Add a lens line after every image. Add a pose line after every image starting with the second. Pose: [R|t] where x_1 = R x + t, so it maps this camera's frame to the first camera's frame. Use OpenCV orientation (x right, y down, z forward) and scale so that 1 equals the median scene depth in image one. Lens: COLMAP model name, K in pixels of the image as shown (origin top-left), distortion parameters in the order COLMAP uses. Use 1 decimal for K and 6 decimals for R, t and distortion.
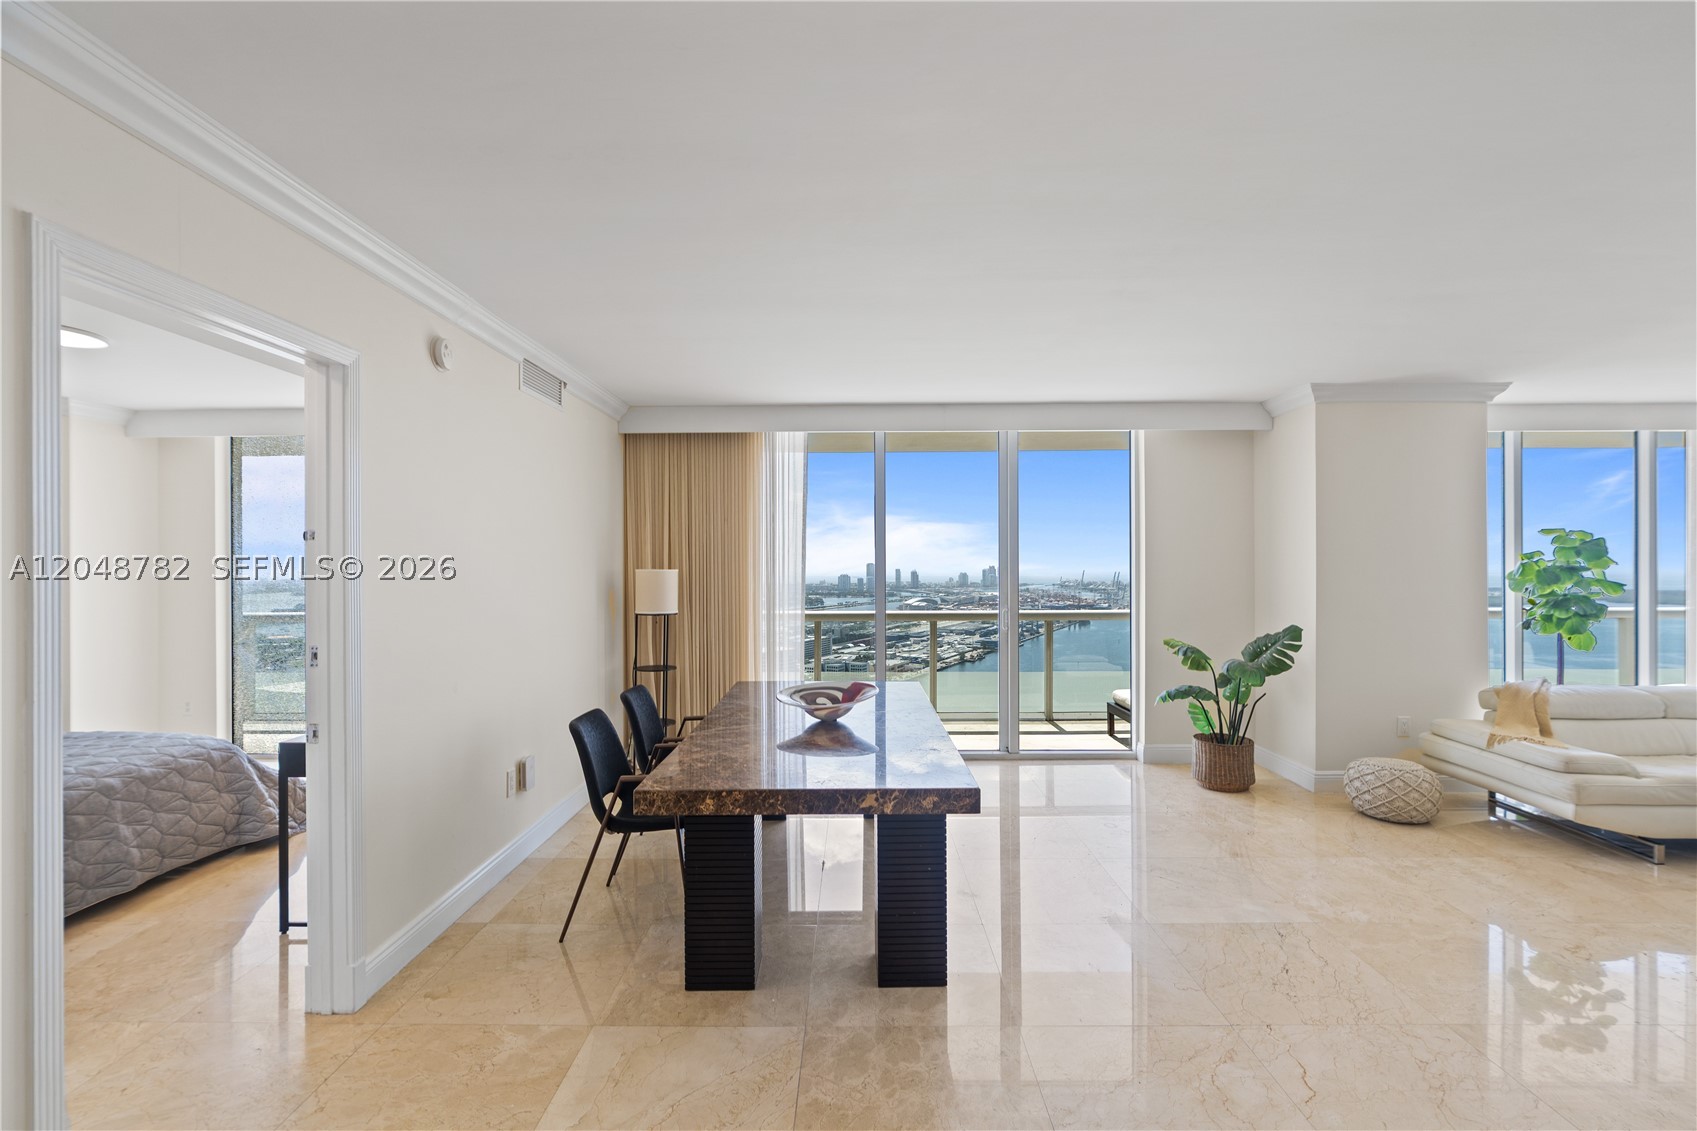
lens RADIAL K [[749.9, 0, 849.9], [0, 749.9, 562.6], [0, 0, 1]] dist [-0.005645, 0.001016]
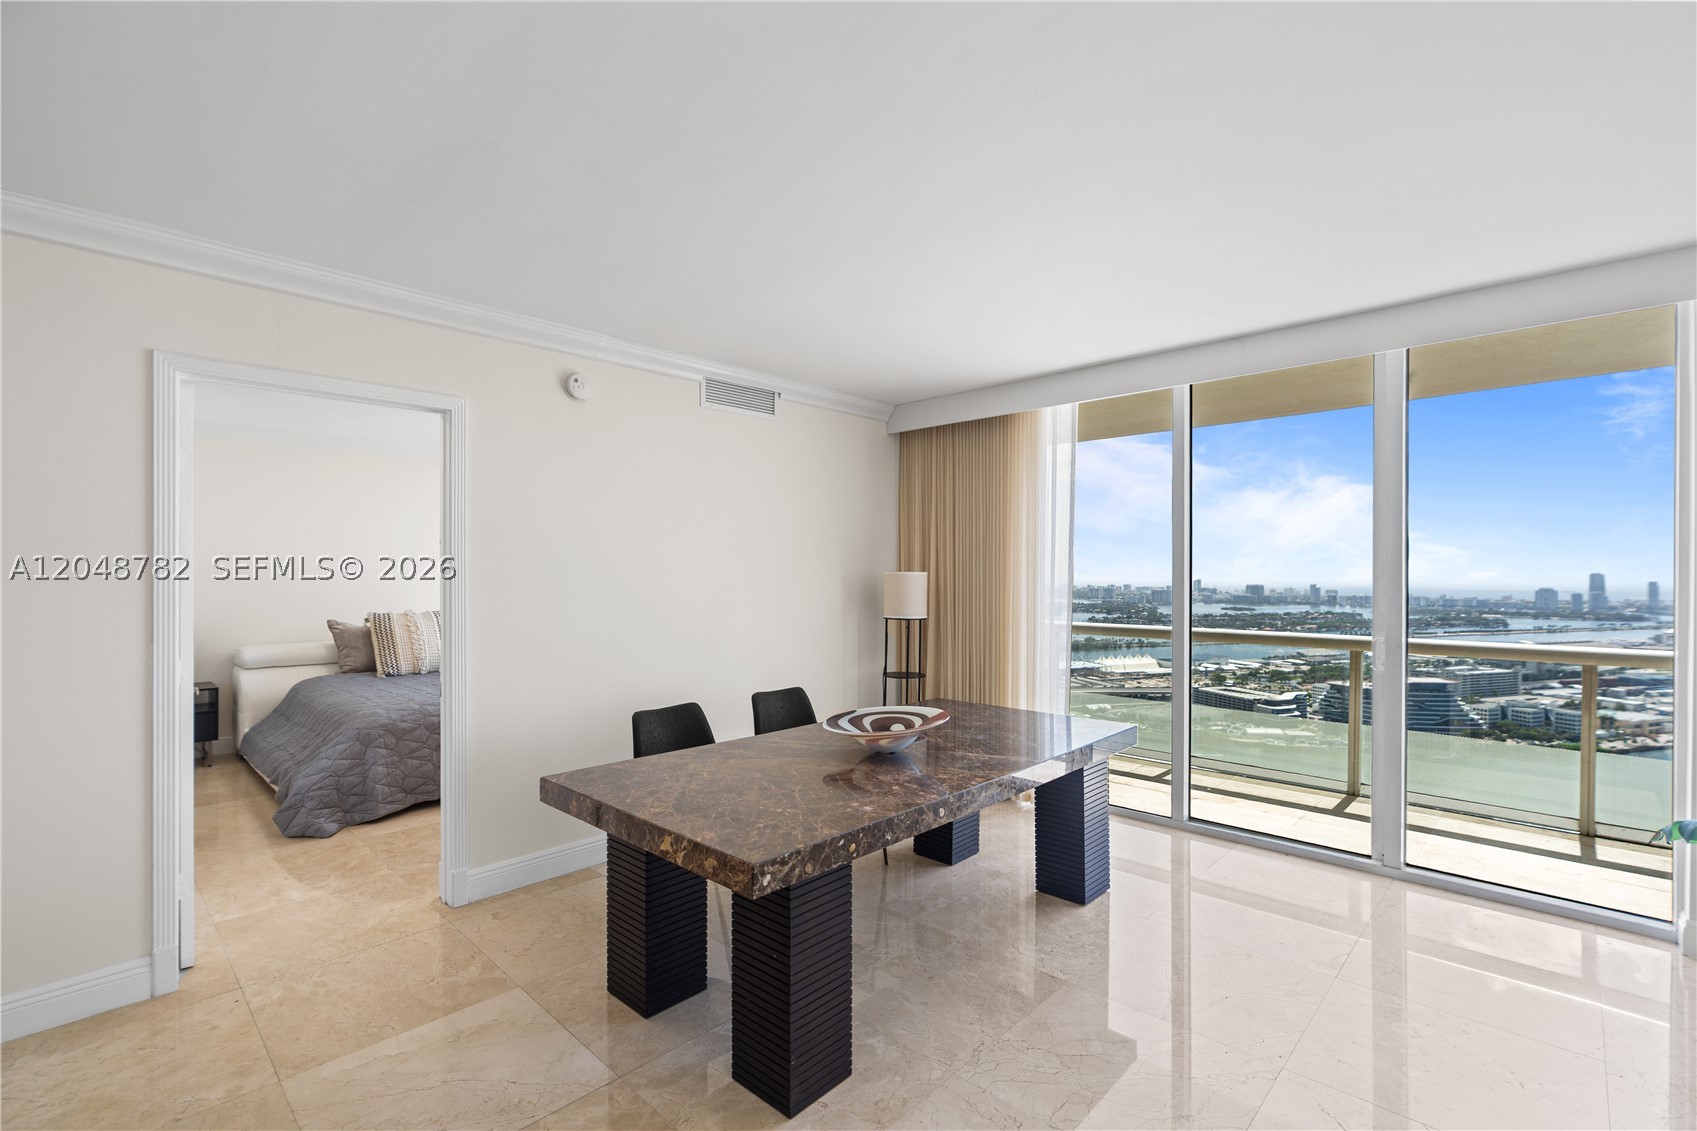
lens RADIAL K [[754.5, 0, 848.3], [0, 754.5, 573.6], [0, 0, 1]] dist [-0.002828, 0.000010]
pose [[0.727690, 0.005818, -0.685882, 0.416360], [-0.002951, 0.999981, 0.005352, 0.008166], [0.685900, -0.001871, 0.727693, 0.298403]]
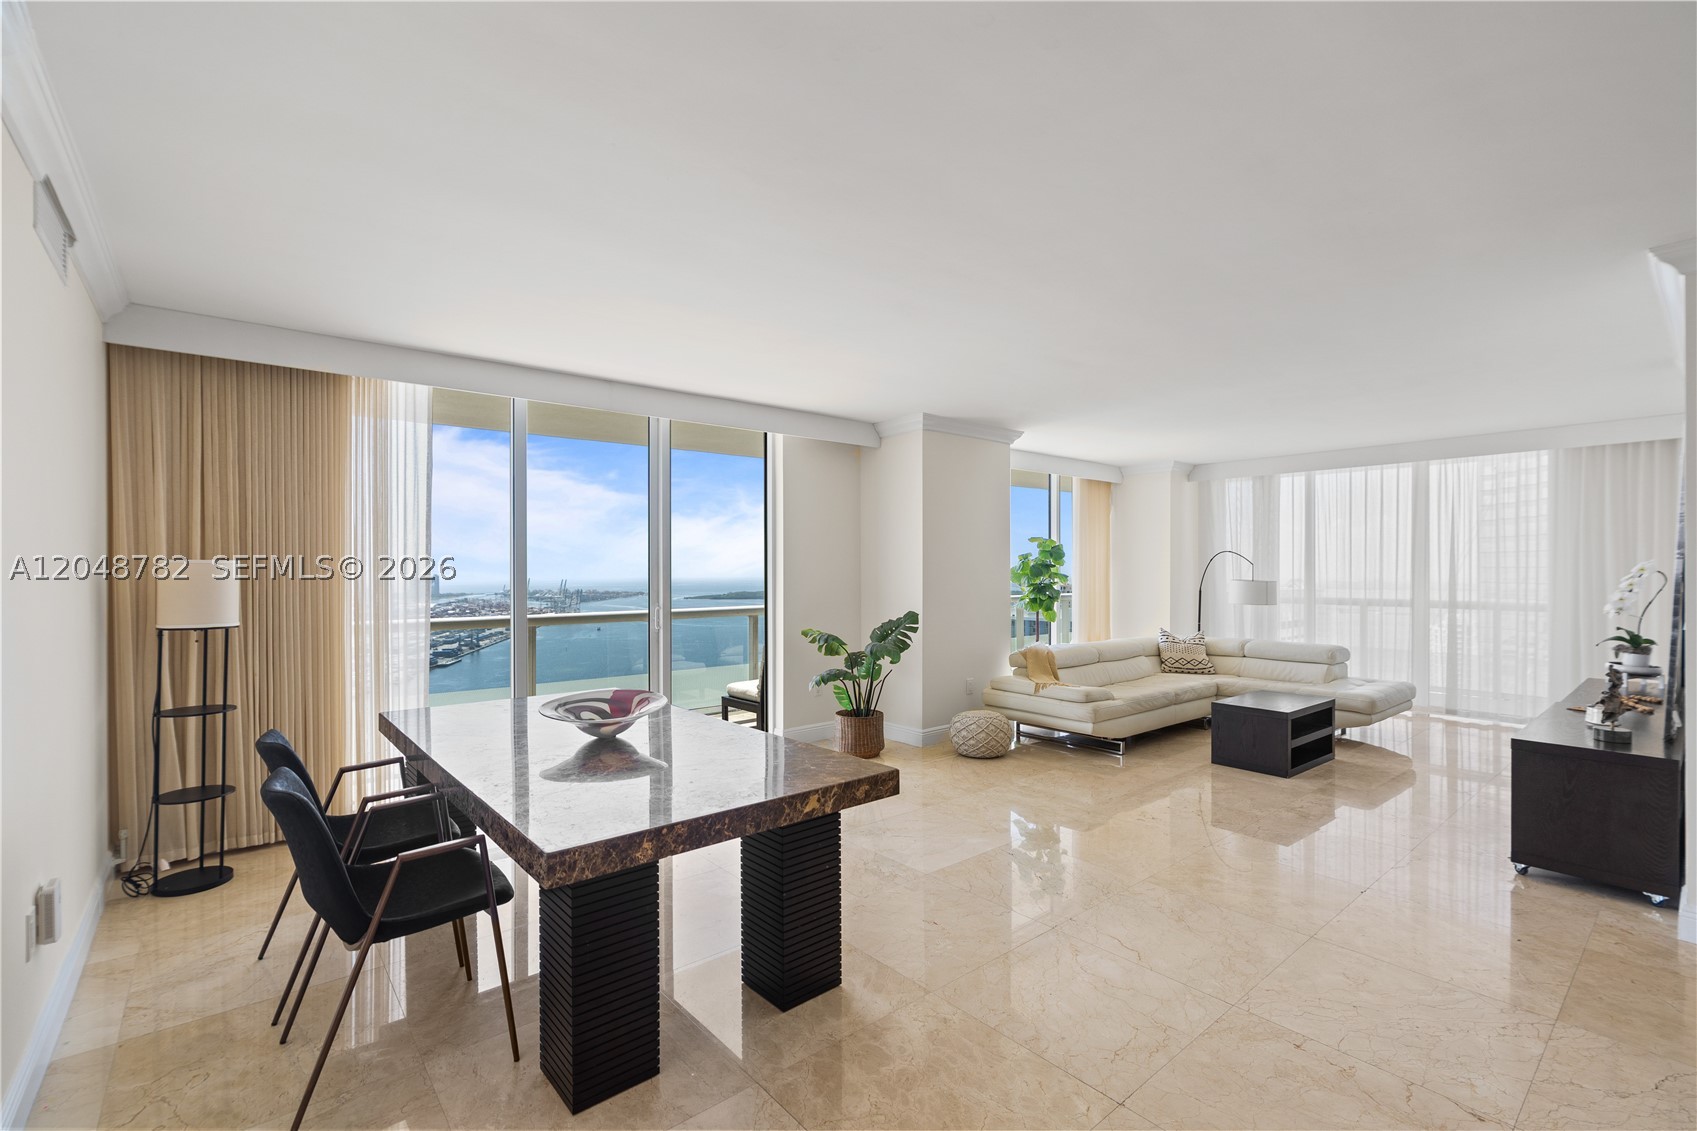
lens RADIAL K [[749.5, 0, 847.3], [0, 749.5, 570.7], [0, 0, 1]] dist [-0.010150, 0.003557]
pose [[0.761569, 0.002069, 0.648081, -0.295486], [-0.002214, 0.999997, -0.000591, 0.021720], [-0.648081, -0.000985, 0.761571, 0.160836]]
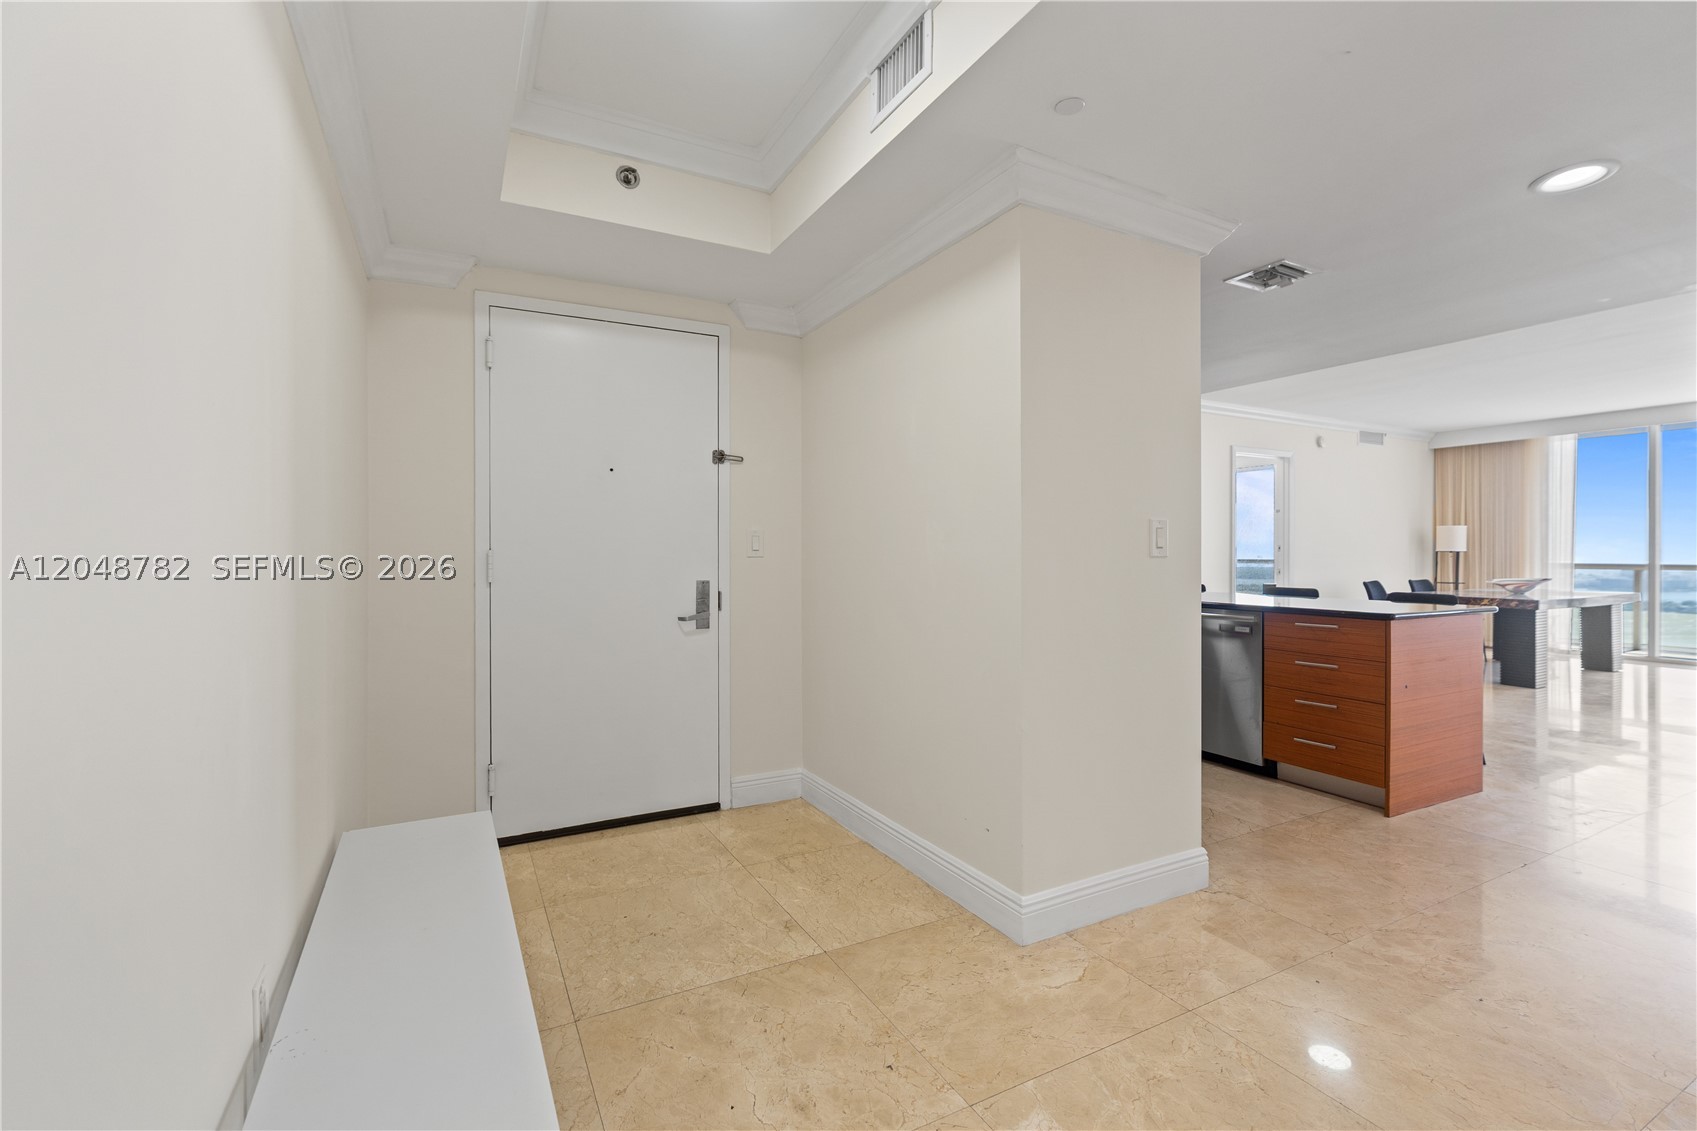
lens RADIAL K [[747.1, 0, 852.4], [0, 747.1, 551.6], [0, 0, 1]] dist [0.000276, 0.000606]
pose [[0.481618, 0.007628, -0.876348, 0.708277], [-0.002838, 0.999970, 0.007144, 0.071525], [0.876377, -0.000954, 0.481626, -1.254586]]
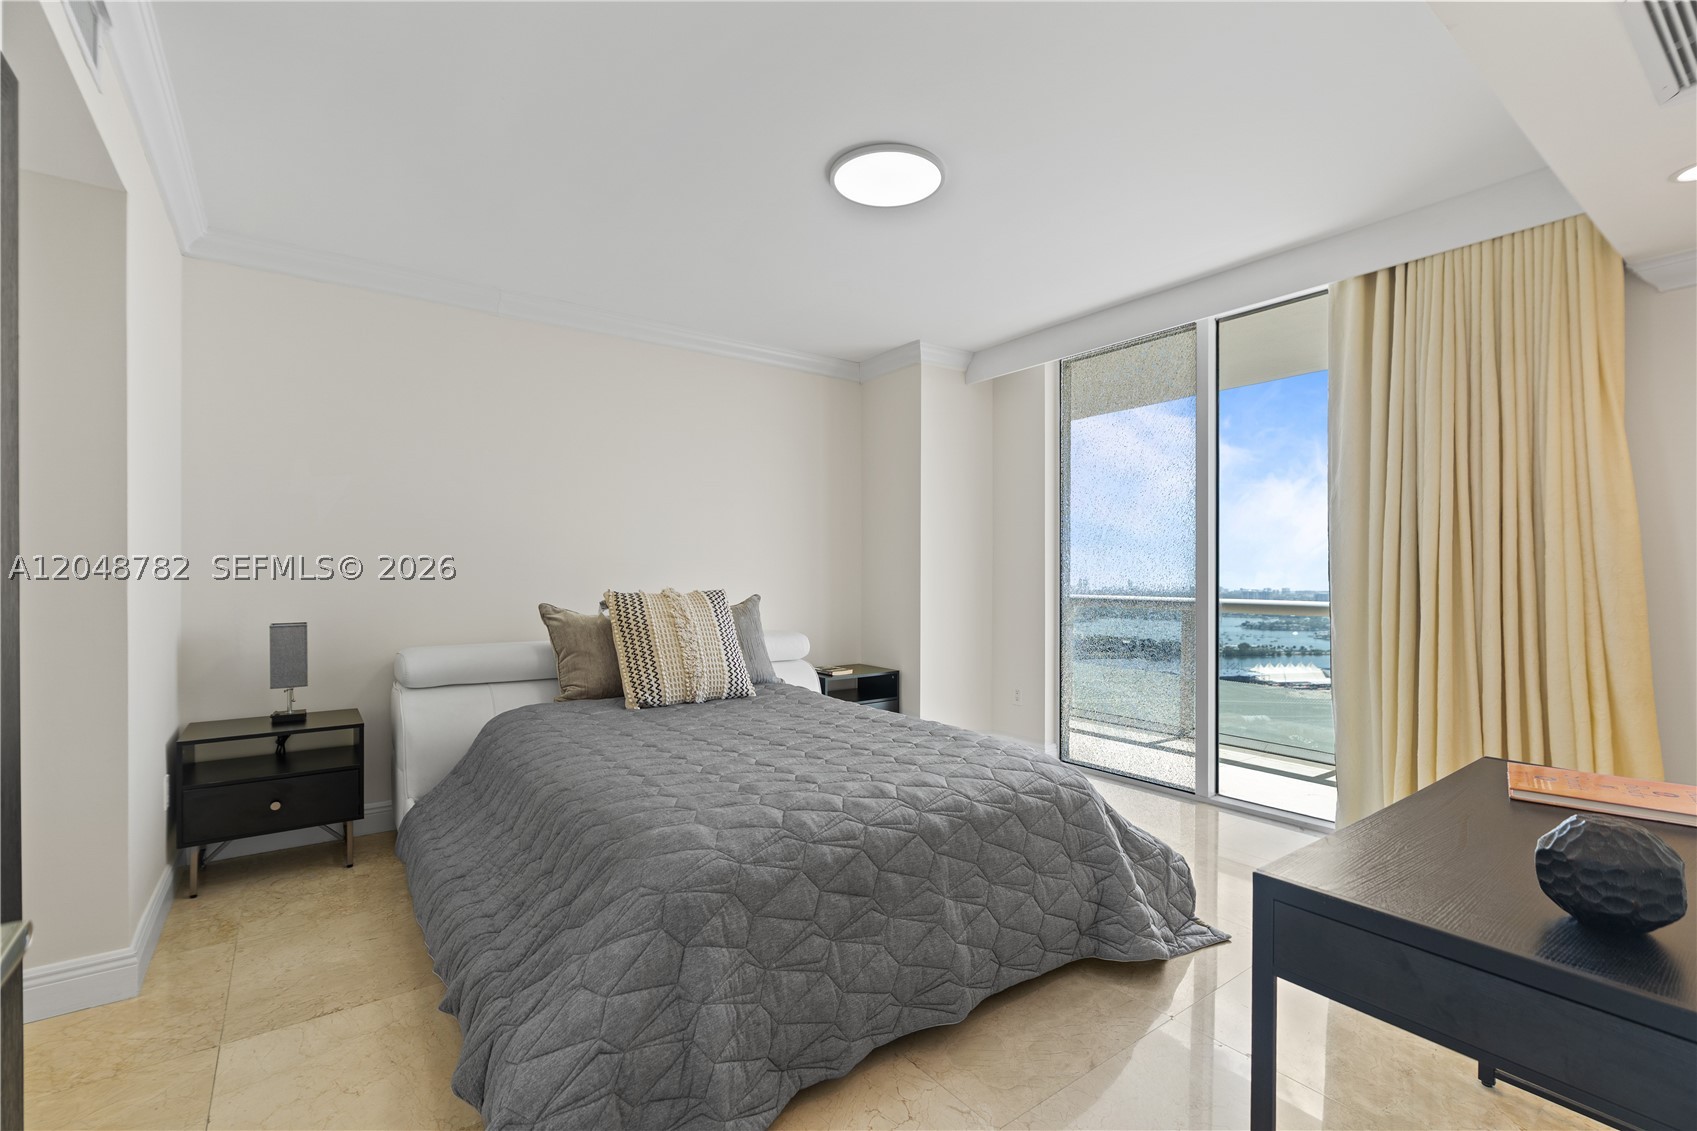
lens RADIAL K [[751.9, 0, 858.6], [0, 751.9, 573.2], [0, 0, 1]] dist [-0.003859, 0.000142]
pose [[0.606550, 0.005185, -0.795029, -0.412510], [-0.004227, 0.999986, 0.003296, 0.068398], [0.795034, 0.001362, 0.606563, 0.438902]]
